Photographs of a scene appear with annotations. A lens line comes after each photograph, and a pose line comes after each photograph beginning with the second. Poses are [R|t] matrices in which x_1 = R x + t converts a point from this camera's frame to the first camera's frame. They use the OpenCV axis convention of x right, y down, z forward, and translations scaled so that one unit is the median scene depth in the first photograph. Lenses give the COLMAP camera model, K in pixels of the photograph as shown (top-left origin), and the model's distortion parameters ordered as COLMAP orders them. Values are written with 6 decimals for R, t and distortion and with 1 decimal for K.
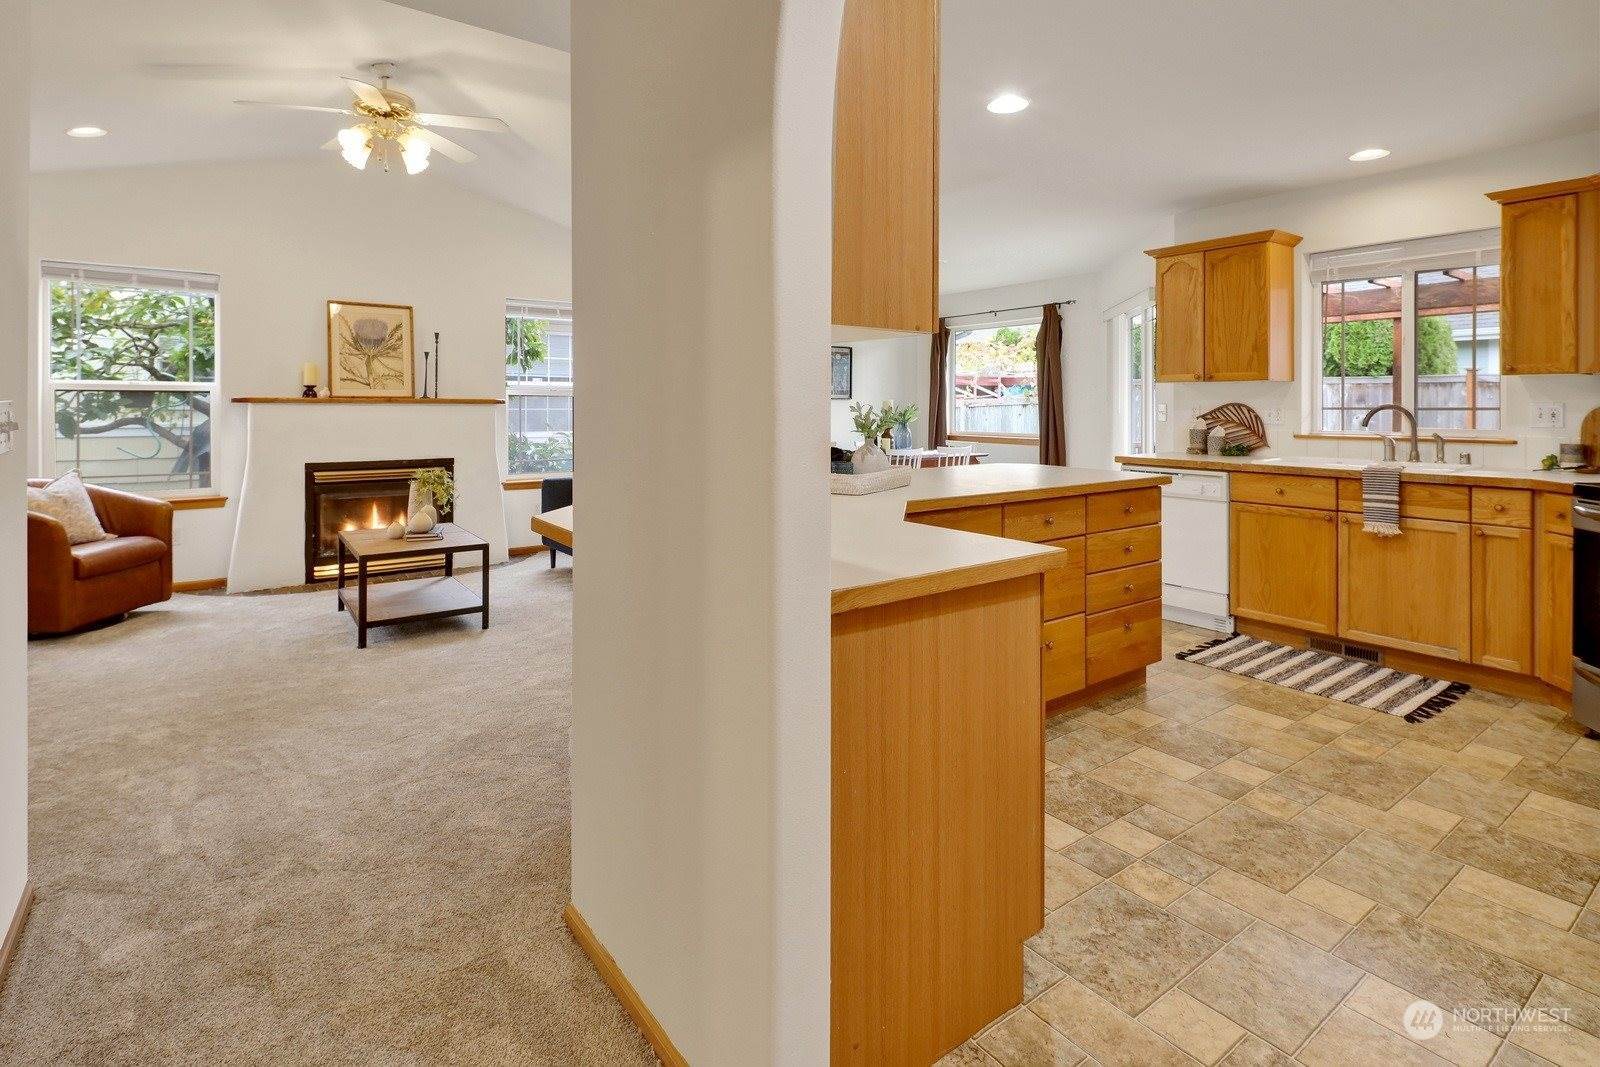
lens RADIAL K [[799.2, 0, 824.5], [0, 799.2, 409.1], [0, 0, 1]] dist [0.009997, -0.004689]
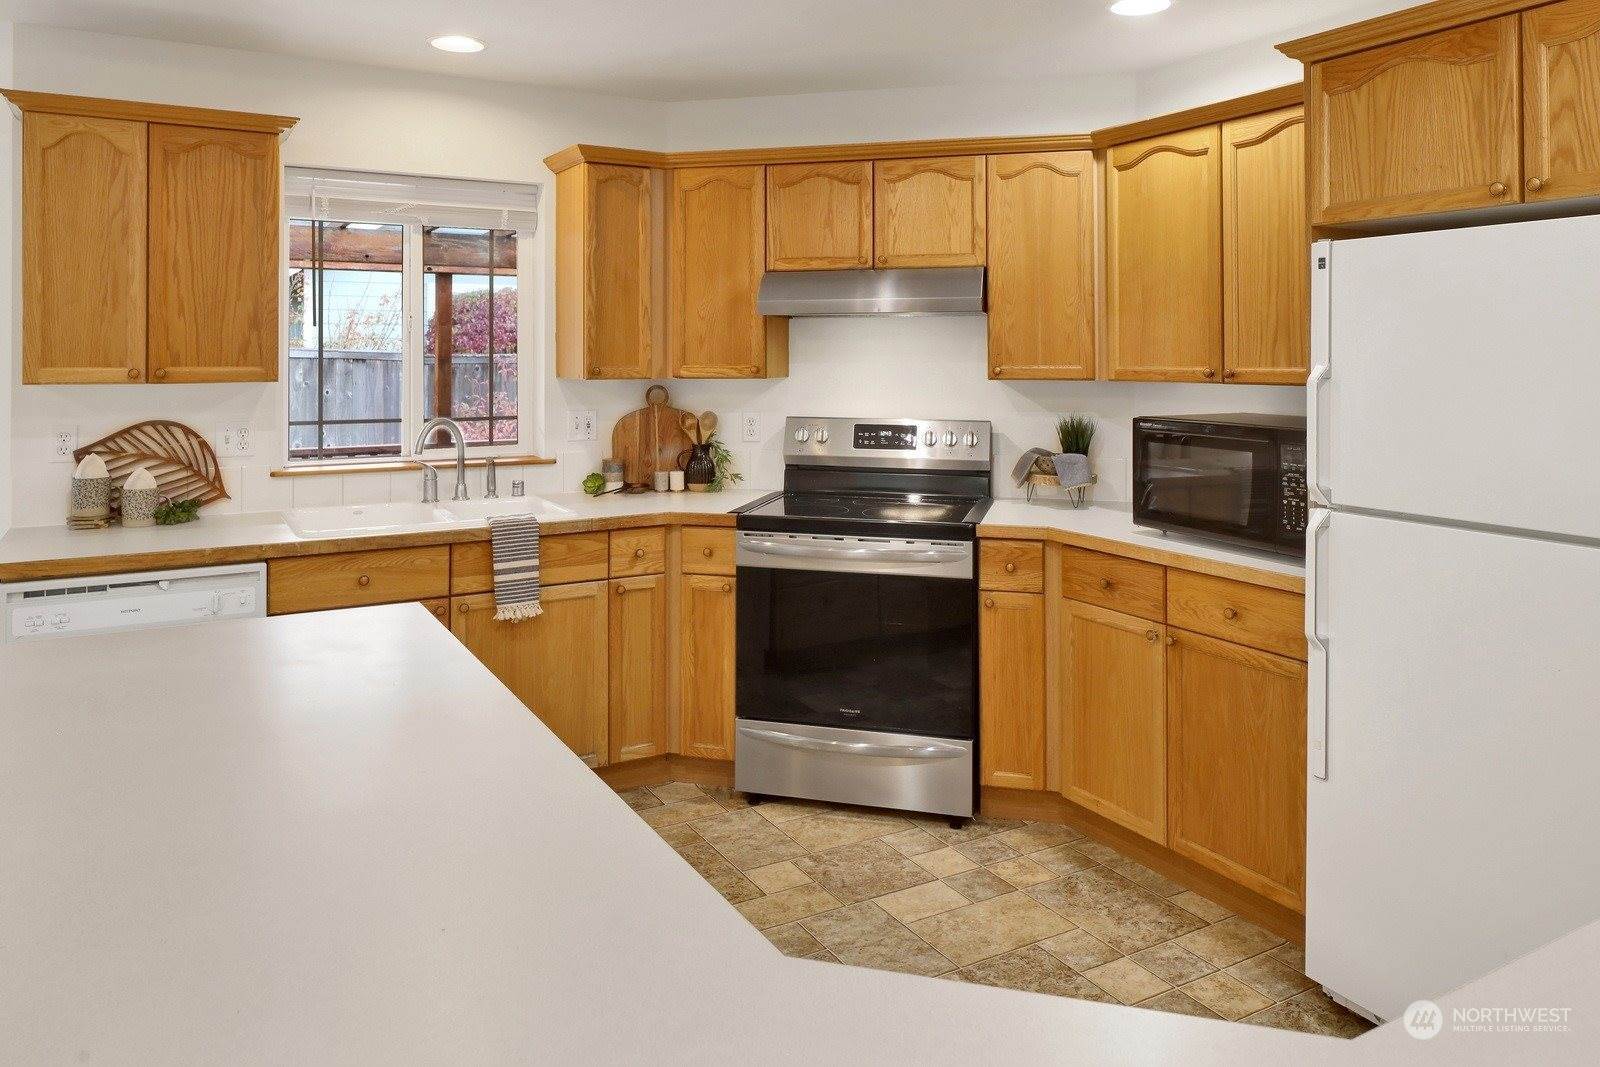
lens RADIAL K [[1101.0, 0, 798.0], [0, 1101.0, 340.2], [0, 0, 1]] dist [-0.005458, 0.004647]
pose [[0.136840, 0.012417, 0.990515, -0.128298], [0.003691, 0.999908, -0.013045, -0.043769], [-0.990586, 0.005441, 0.136781, 0.433039]]
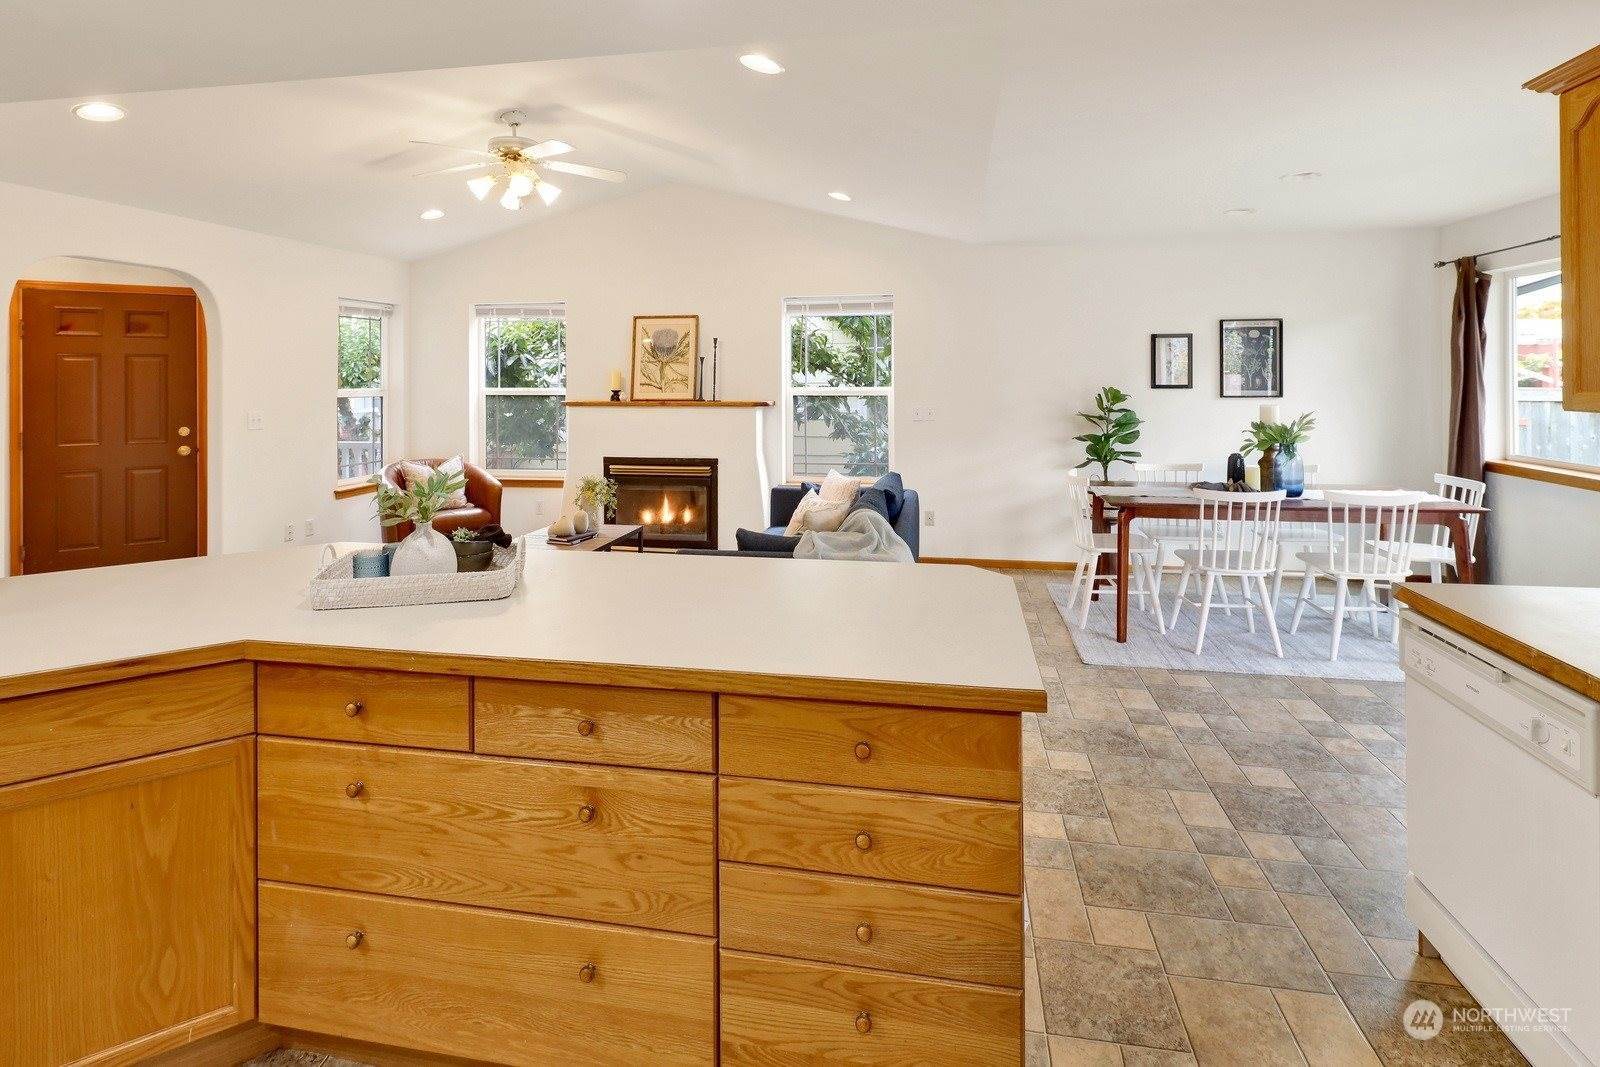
lens RADIAL K [[799.2, 0, 804.4], [0, 799.2, 377.9], [0, 0, 1]] dist [0.009997, -0.004689]
pose [[0.677457, -0.004106, -0.735551, 0.408044], [0.001967, 0.999991, -0.003770, -0.043036], [0.735559, 0.001107, 0.677459, 0.413964]]
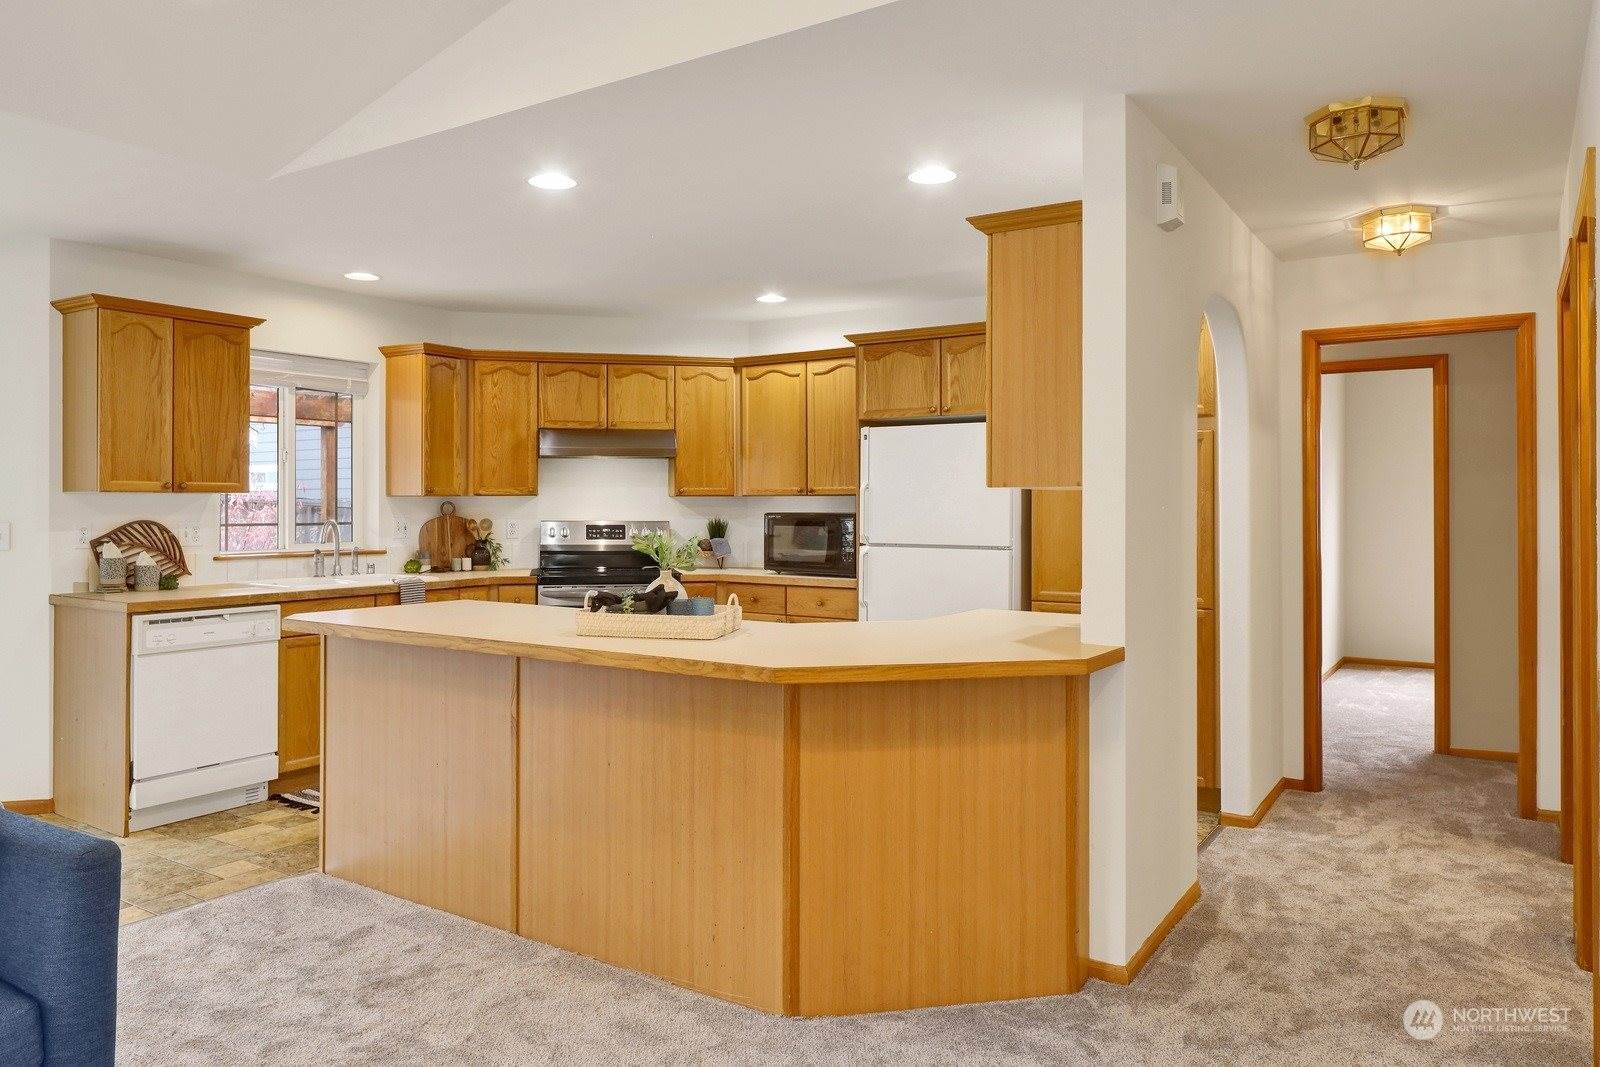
lens RADIAL K [[1101.0, 0, 788.9], [0, 1101.0, 509.2], [0, 0, 1]] dist [-0.005458, 0.004647]
pose [[-0.327993, -0.004127, 0.944671, -0.590022], [0.002724, 0.999982, 0.005315, -0.019462], [-0.944676, 0.004317, -0.327976, 0.681765]]
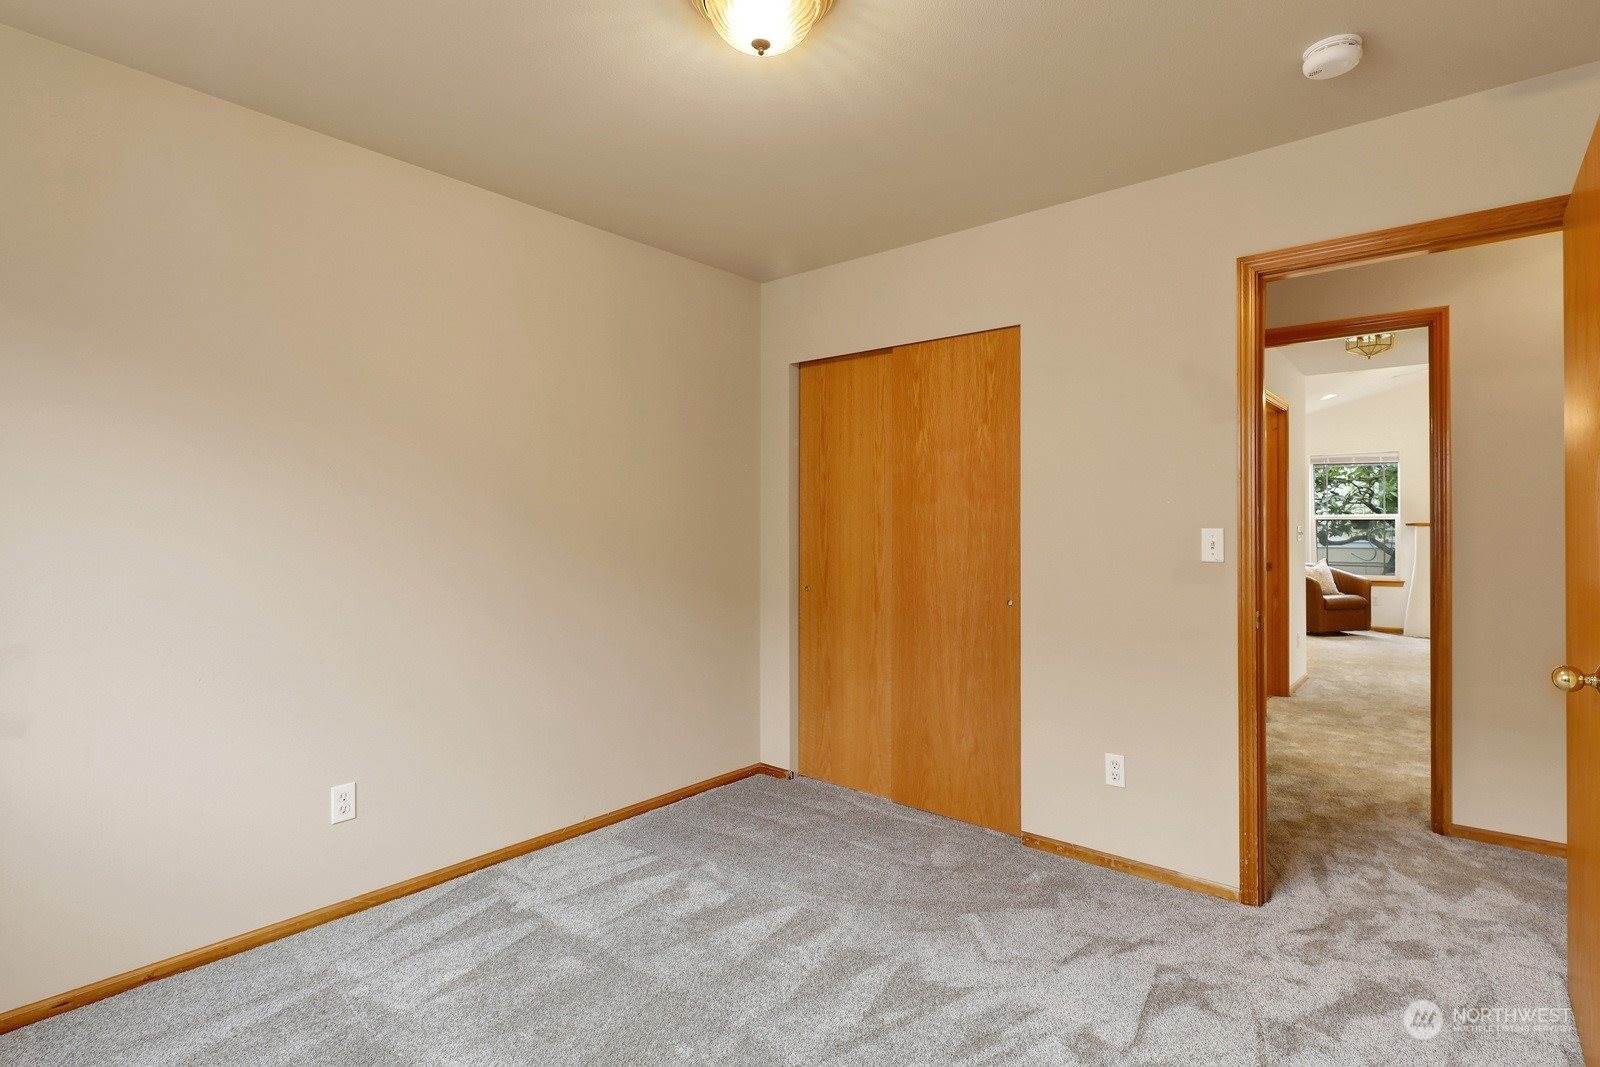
lens RADIAL K [[799.2, 0, 769.5], [0, 799.2, 515.3], [0, 0, 1]] dist [0.009997, -0.004689]
pose [[0.202139, -0.015470, -0.979235, 0.634588], [-0.004822, 0.999847, -0.016791, 0.003519], [0.979345, 0.008116, 0.202033, -0.647277]]
